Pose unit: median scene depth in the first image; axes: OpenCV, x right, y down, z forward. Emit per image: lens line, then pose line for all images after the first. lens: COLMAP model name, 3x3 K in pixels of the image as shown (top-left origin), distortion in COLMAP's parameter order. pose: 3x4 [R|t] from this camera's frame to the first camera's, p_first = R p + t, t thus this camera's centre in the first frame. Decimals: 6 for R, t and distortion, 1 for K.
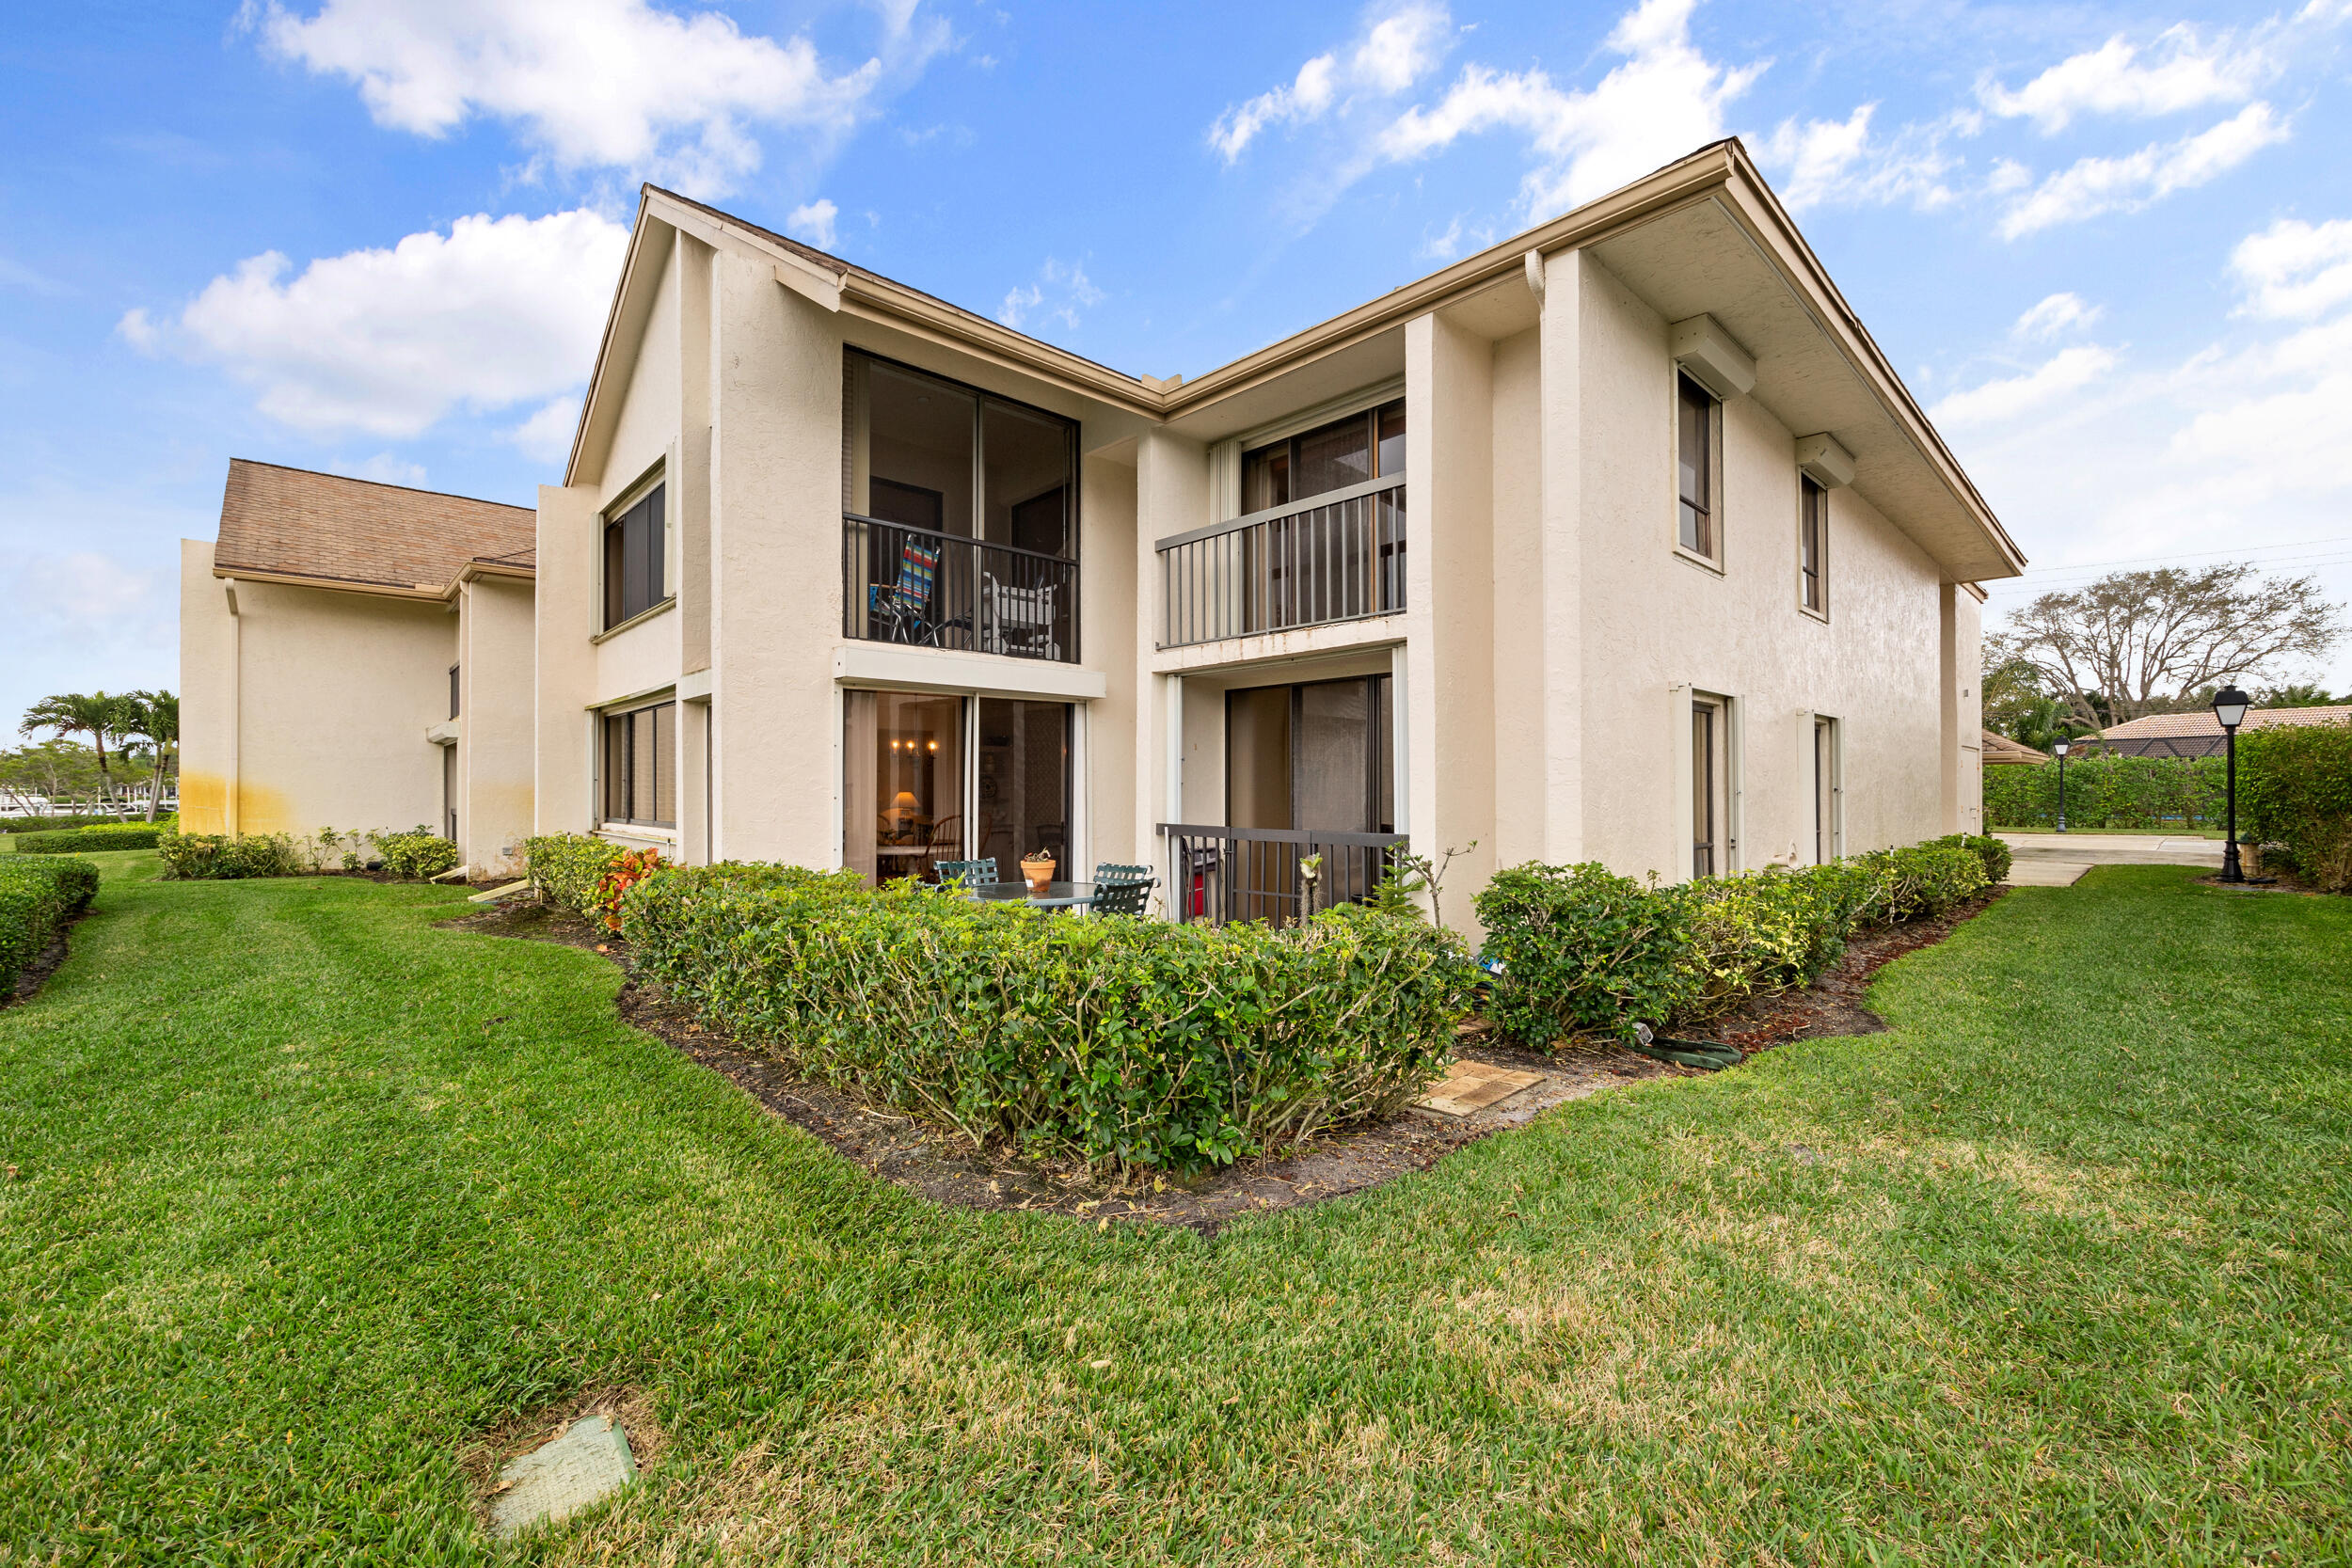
lens RADIAL K [[945.7, 0, 1181.6], [0, 945.7, 785.6], [0, 0, 1]] dist [-0.003327, -0.000145]
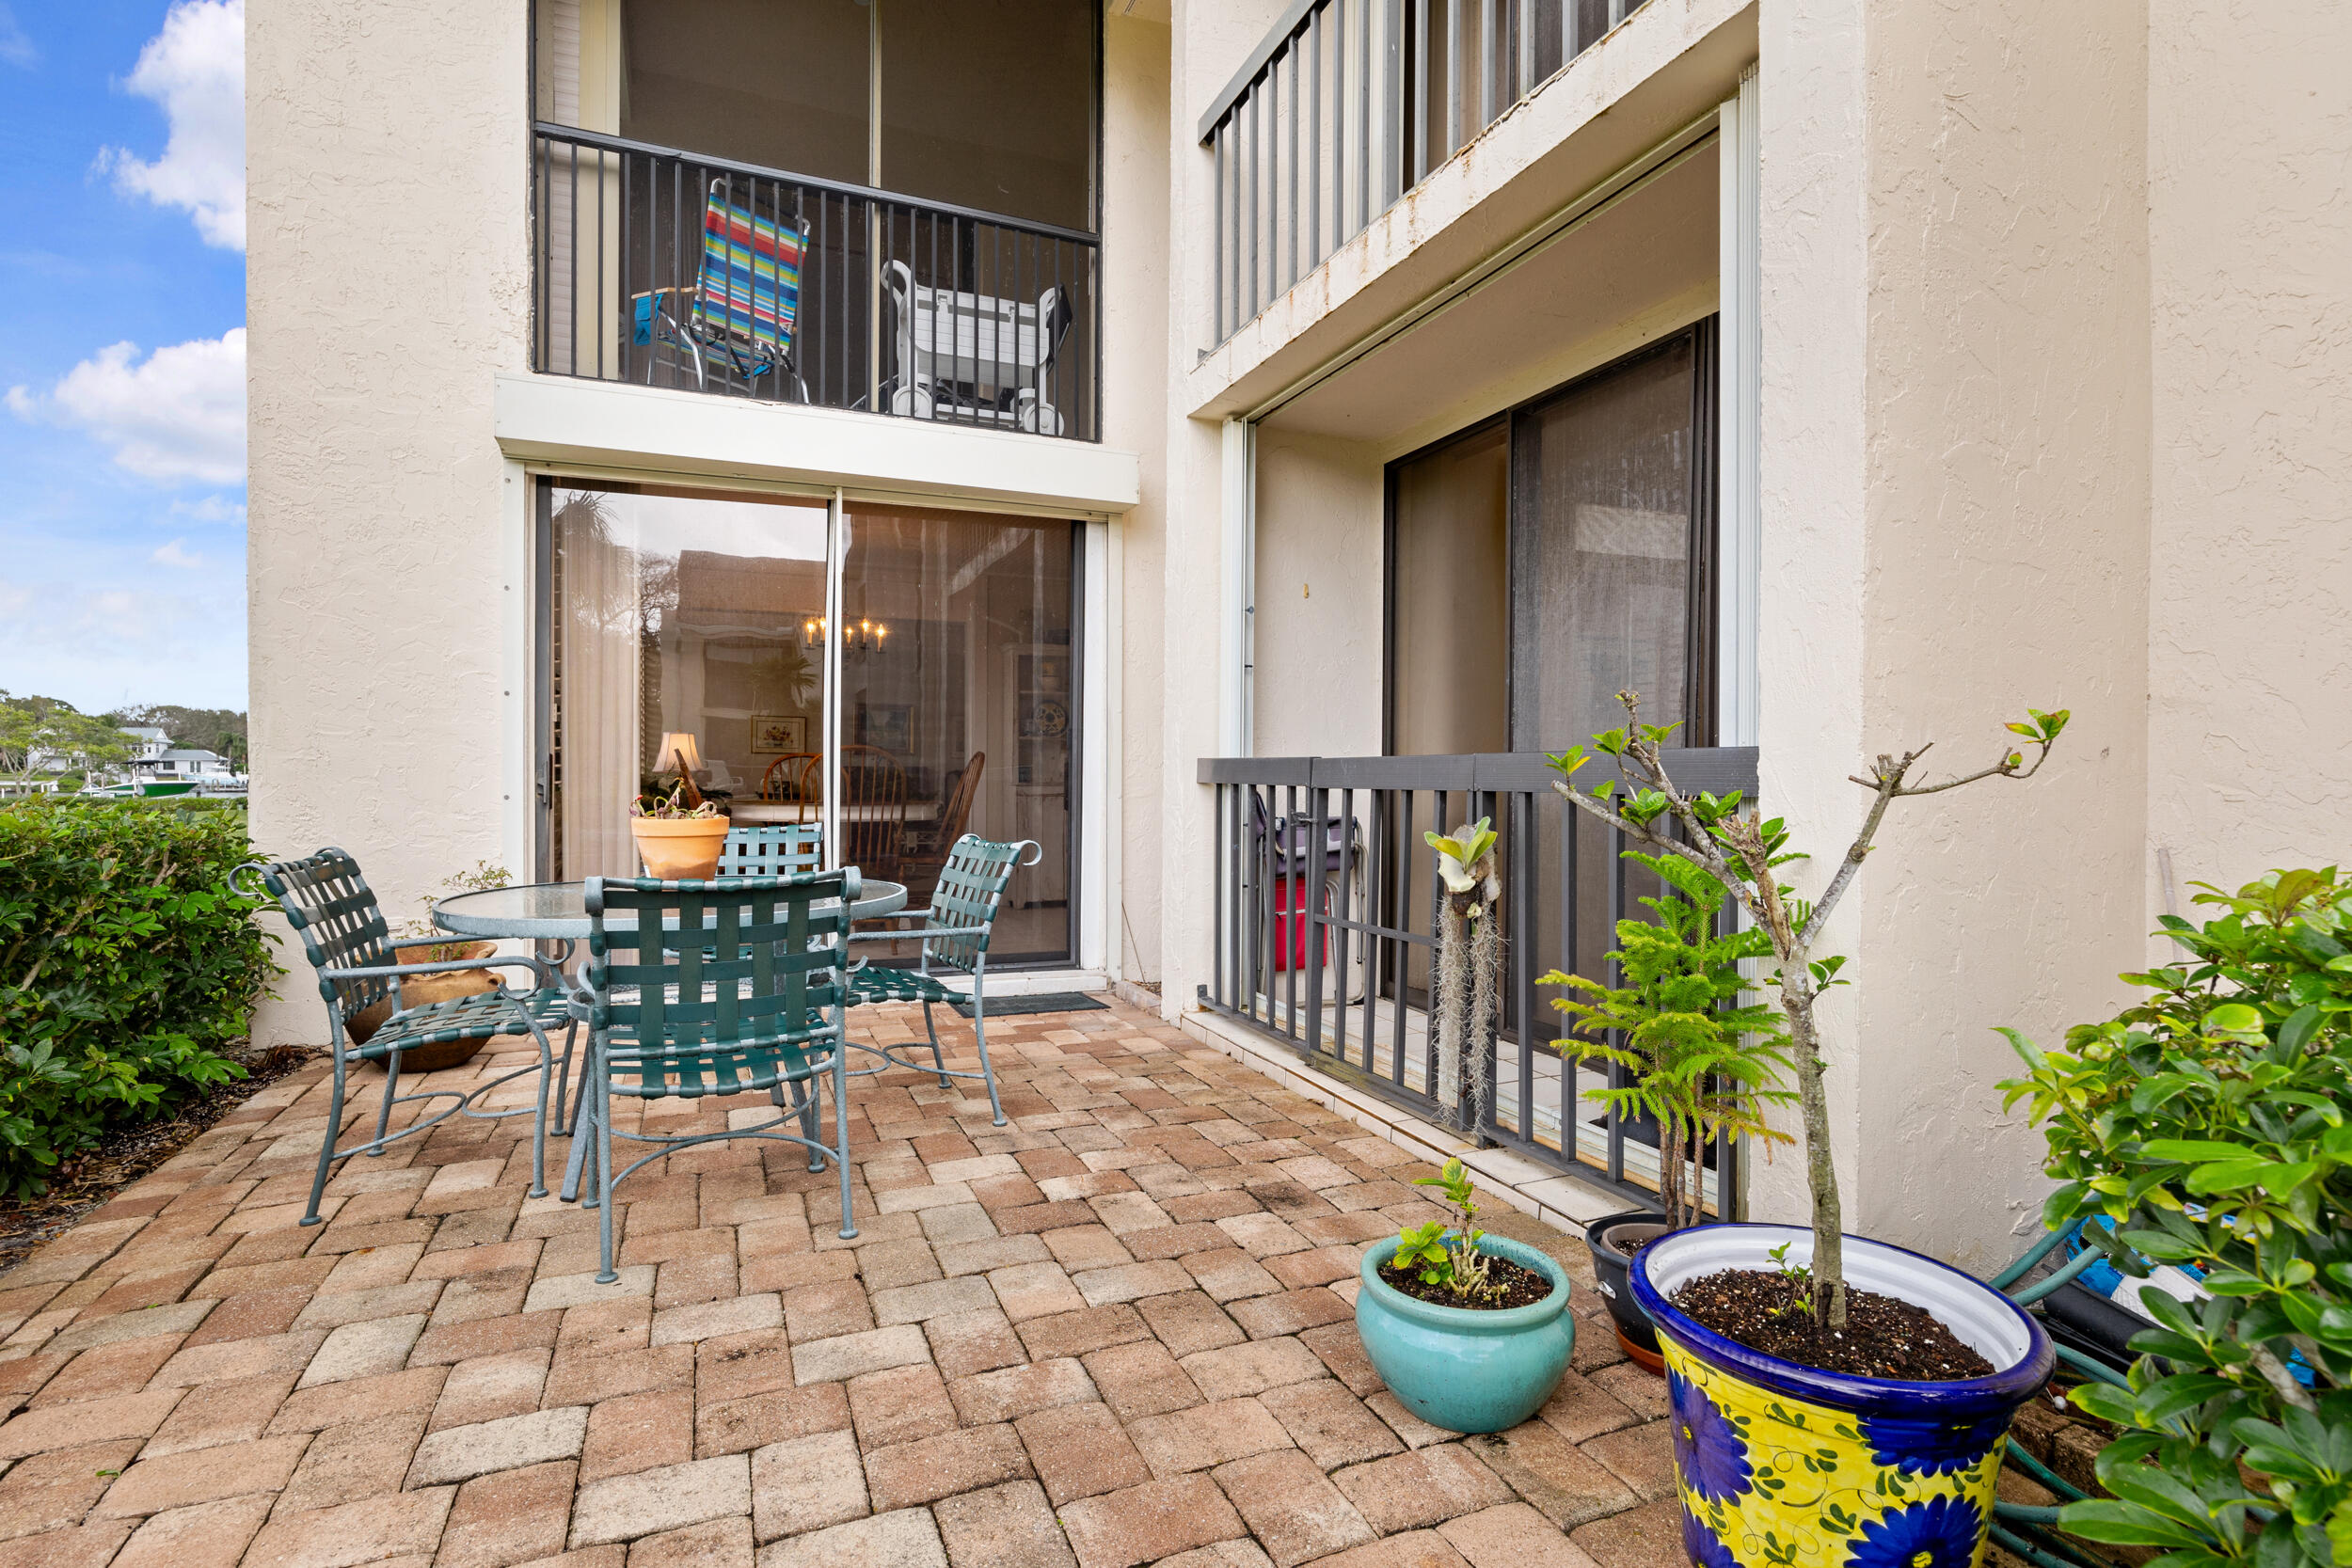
lens RADIAL K [[1142.0, 0, 1178.3], [0, 1142.0, 775.0], [0, 0, 1]] dist [-0.004418, -0.000303]
pose [[0.936421, 0.004618, -0.350847, 0.155011], [-0.002932, 0.999981, 0.005336, 0.046277], [0.350865, -0.003968, 0.936418, 0.496160]]
